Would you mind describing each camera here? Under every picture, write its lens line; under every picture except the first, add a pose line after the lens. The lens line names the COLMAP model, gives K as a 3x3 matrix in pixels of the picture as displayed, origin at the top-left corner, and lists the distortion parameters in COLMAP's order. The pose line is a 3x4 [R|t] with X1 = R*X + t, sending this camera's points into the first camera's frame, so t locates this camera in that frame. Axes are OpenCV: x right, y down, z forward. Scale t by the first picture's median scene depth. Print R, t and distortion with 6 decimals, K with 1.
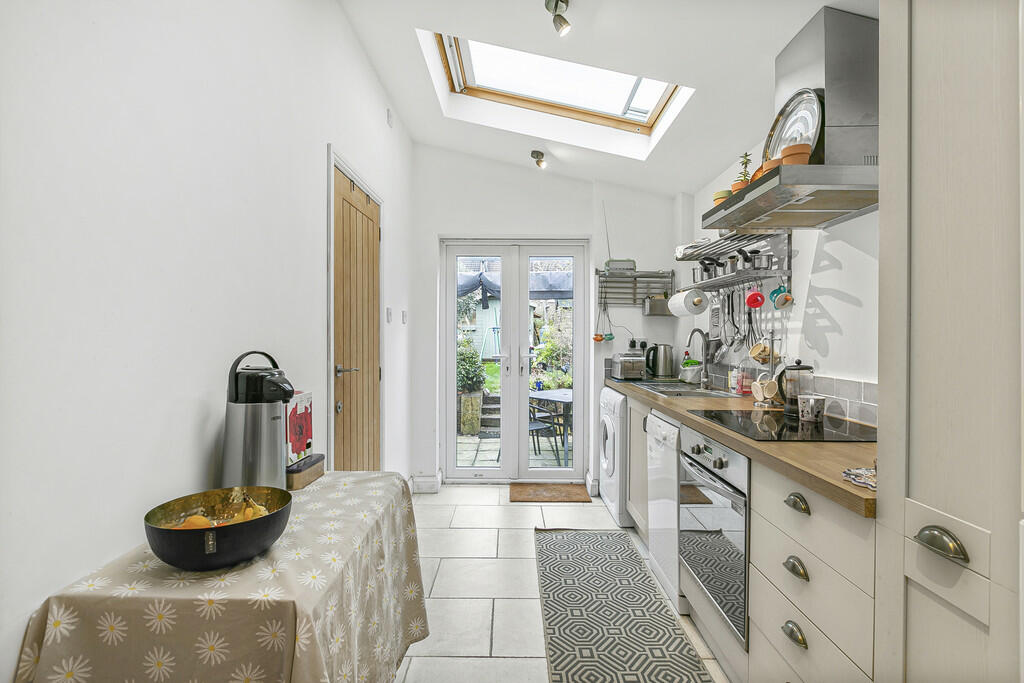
lens RADIAL K [[473.4, 0, 508.1], [0, 473.4, 340.3], [0, 0, 1]] dist [-0.001735, -0.000002]
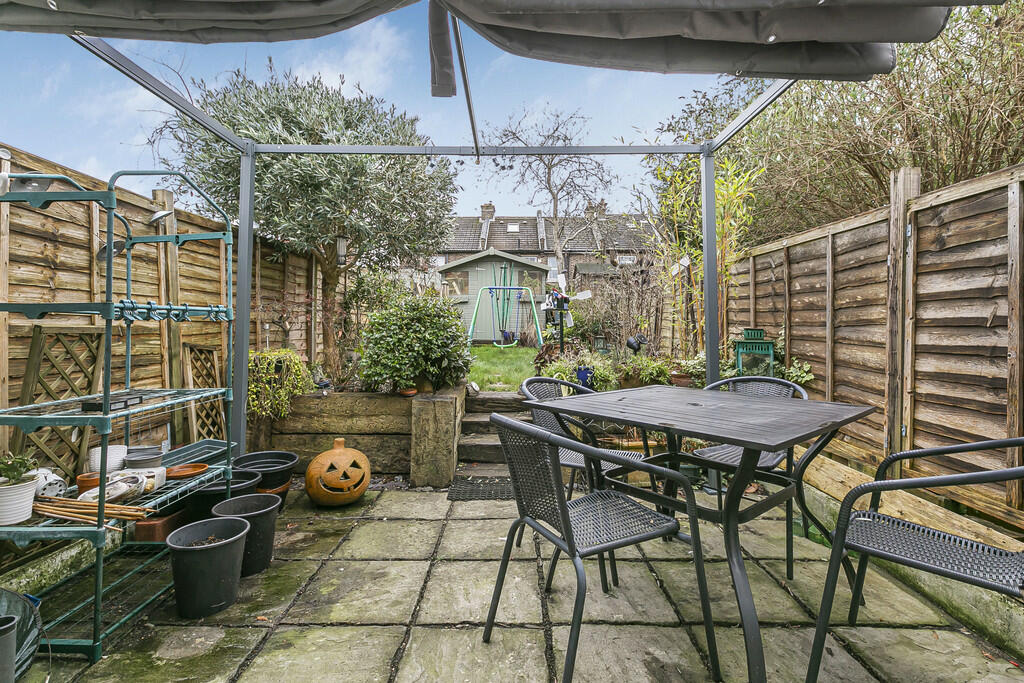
lens RADIAL K [[473.4, 0, 508.1], [0, 473.4, 340.3], [0, 0, 1]] dist [-0.001735, -0.000002]
pose [[0.999985, 0.003929, -0.003930, -0.005872], [-0.003855, 0.999821, 0.018513, 0.049972], [0.004002, -0.018497, 0.999821, 0.523576]]
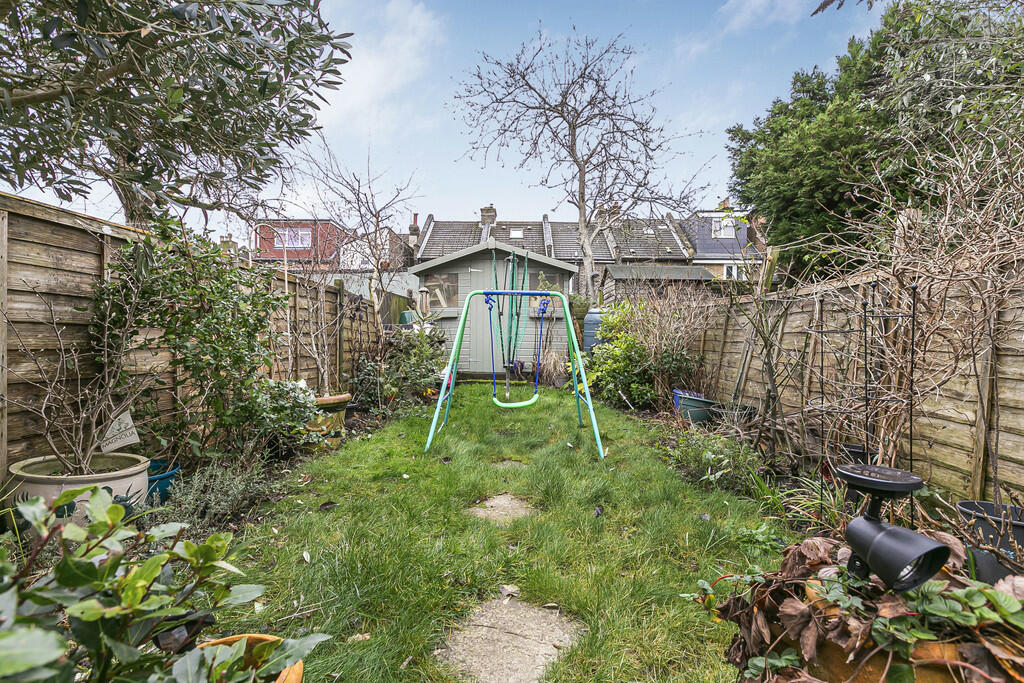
lens RADIAL K [[473.4, 0, 508.1], [0, 473.4, 340.3], [0, 0, 1]] dist [-0.001735, -0.000002]
pose [[0.999971, 0.003838, -0.006614, -0.021026], [-0.003902, 0.999945, -0.009725, 0.016227], [0.006576, 0.009750, 0.999931, 0.989494]]
